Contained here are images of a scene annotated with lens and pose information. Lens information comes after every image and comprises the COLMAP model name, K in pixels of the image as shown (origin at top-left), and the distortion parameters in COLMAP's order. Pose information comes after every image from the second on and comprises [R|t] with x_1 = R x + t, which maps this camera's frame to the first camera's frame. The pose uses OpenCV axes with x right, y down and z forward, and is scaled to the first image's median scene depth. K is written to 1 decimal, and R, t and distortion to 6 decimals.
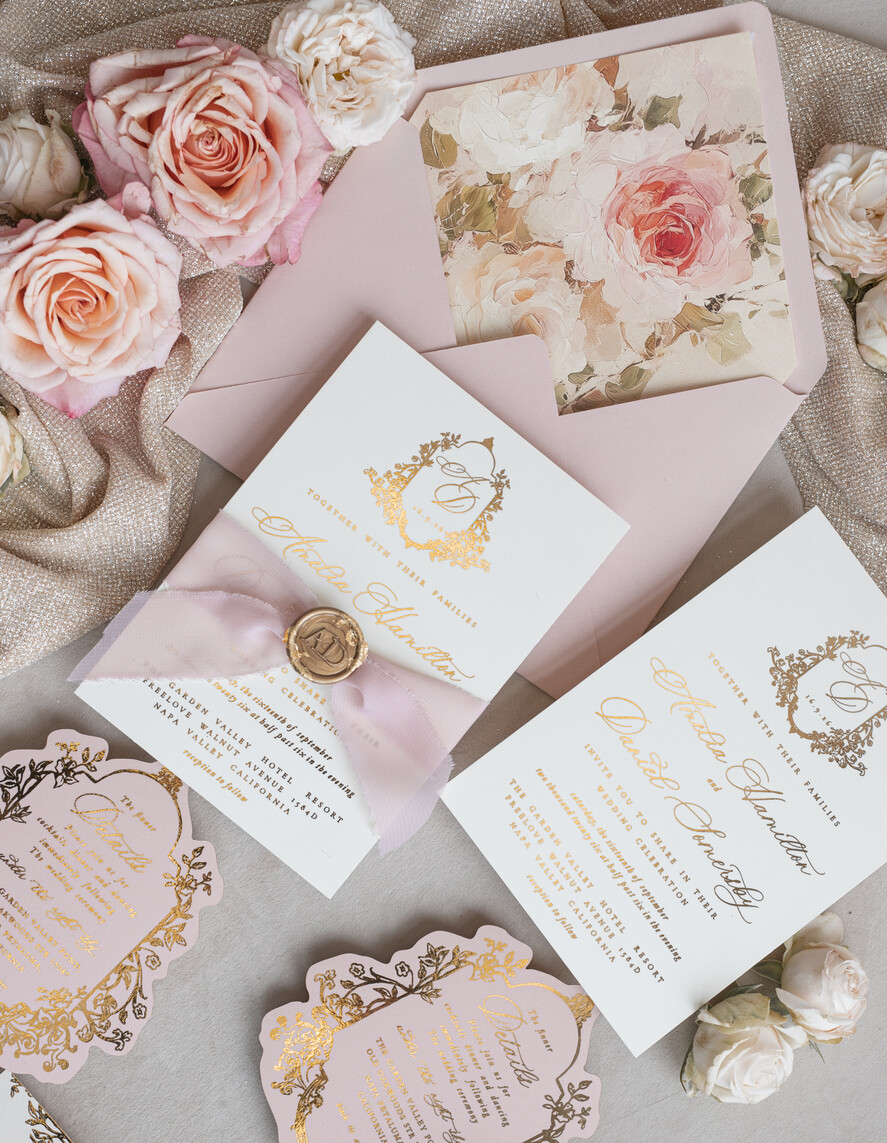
lens RADIAL K [[2278.0, 0, 440.3], [0, 2278.0, 699.4], [0, 0, 1]] dist [-0.033983, 0.089617]
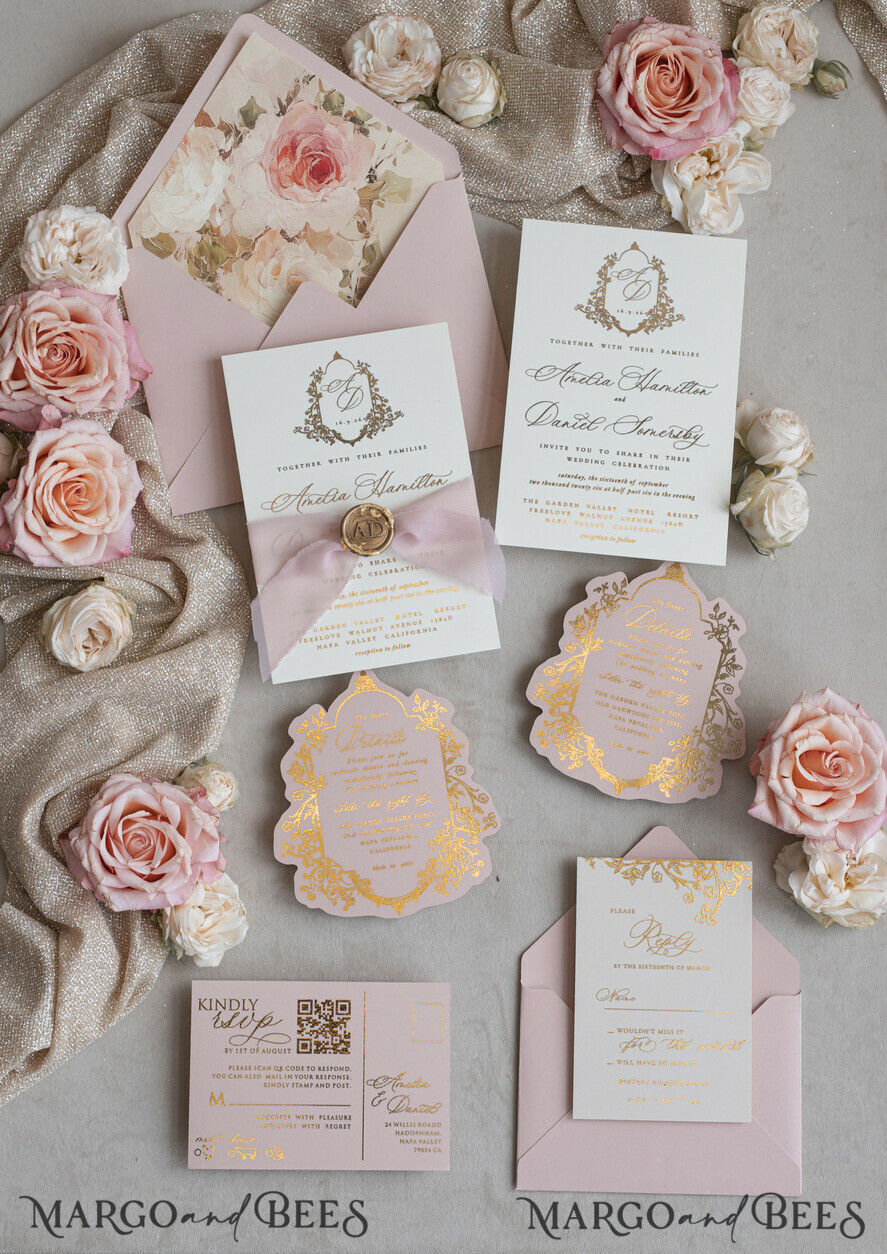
lens RADIAL K [[2512.8, 0, 439.2], [0, 2512.8, 625.6], [0, 0, 1]] dist [-0.018035, -0.151431]
pose [[0.671645, -0.737859, 0.066759, -0.167544], [0.740651, 0.670919, -0.036116, 0.106164], [-0.018141, 0.073702, 0.997115, -0.566779]]
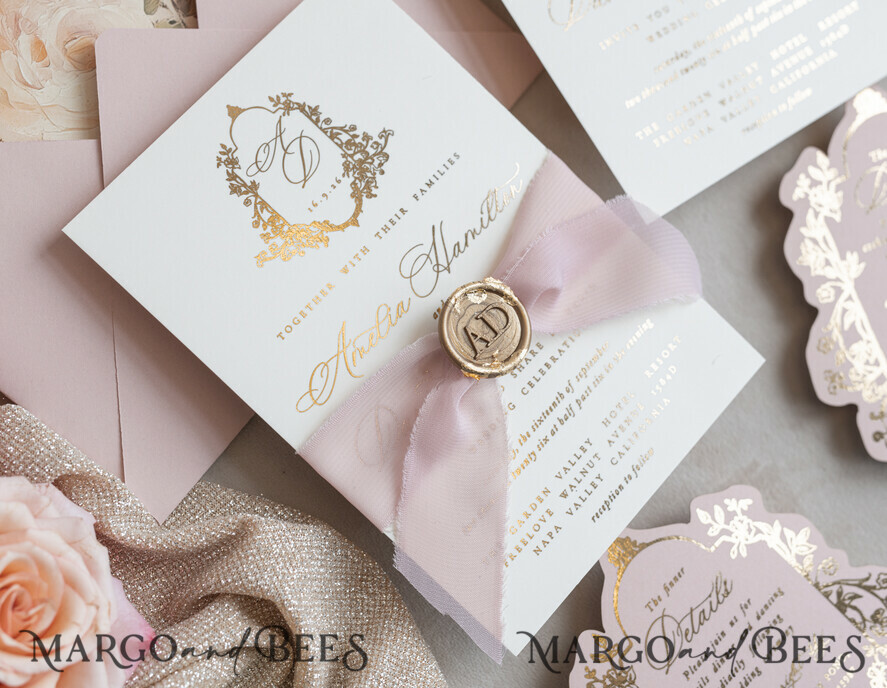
lens RADIAL K [[1594.9, 0, 409.2], [0, 1594.9, 343.4], [0, 0, 1]] dist [-0.023750, -0.054025]
pose [[0.071307, -0.985292, 0.155291, -0.141203], [0.965153, 0.107456, 0.238606, -0.178216], [-0.251784, 0.132865, 0.958620, 0.466239]]
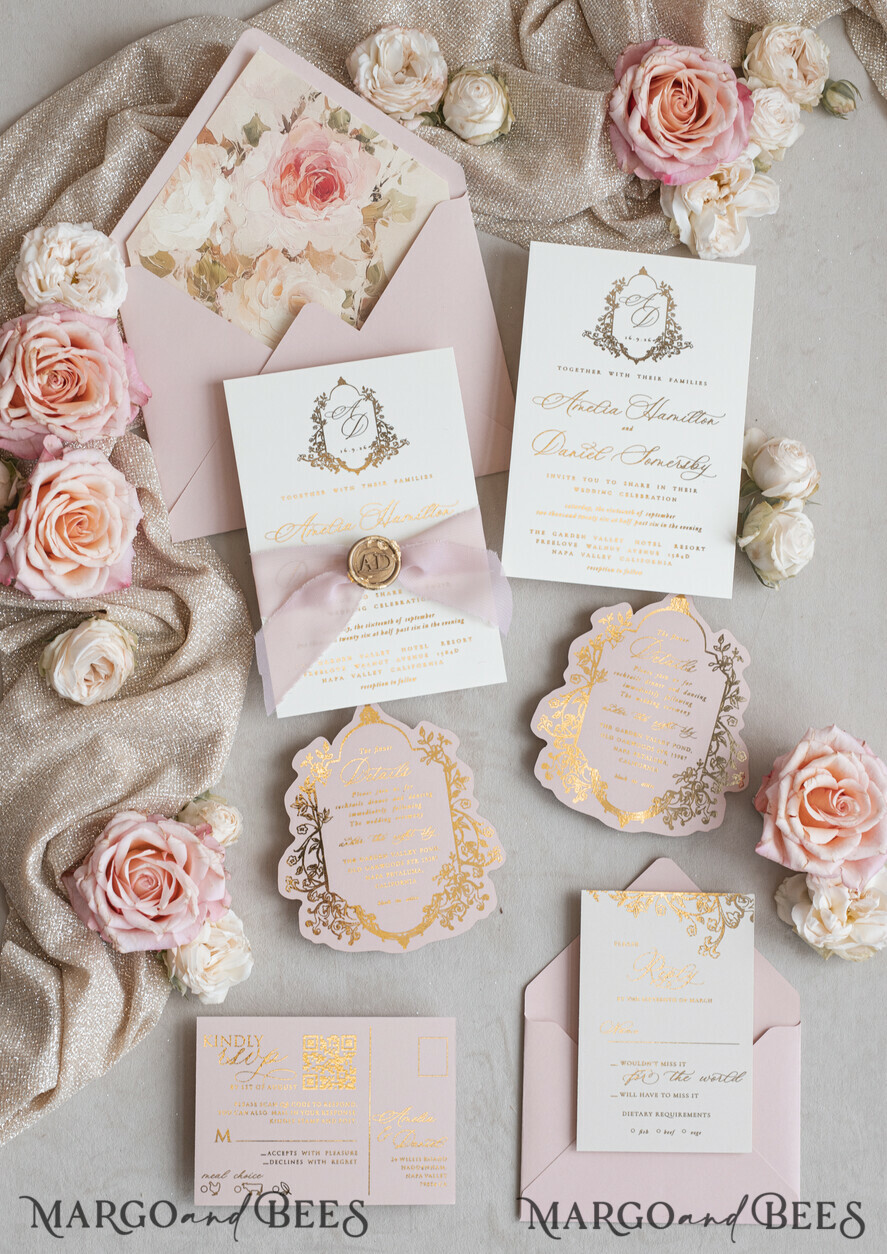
lens RADIAL K [[2512.8, 0, 439.2], [0, 2512.8, 625.6], [0, 0, 1]] dist [-0.018035, -0.151431]
pose [[0.672333, -0.737936, 0.058475, -0.141179], [0.735956, 0.674840, 0.054403, -0.051287], [-0.079607, 0.006458, 0.996805, -0.551456]]
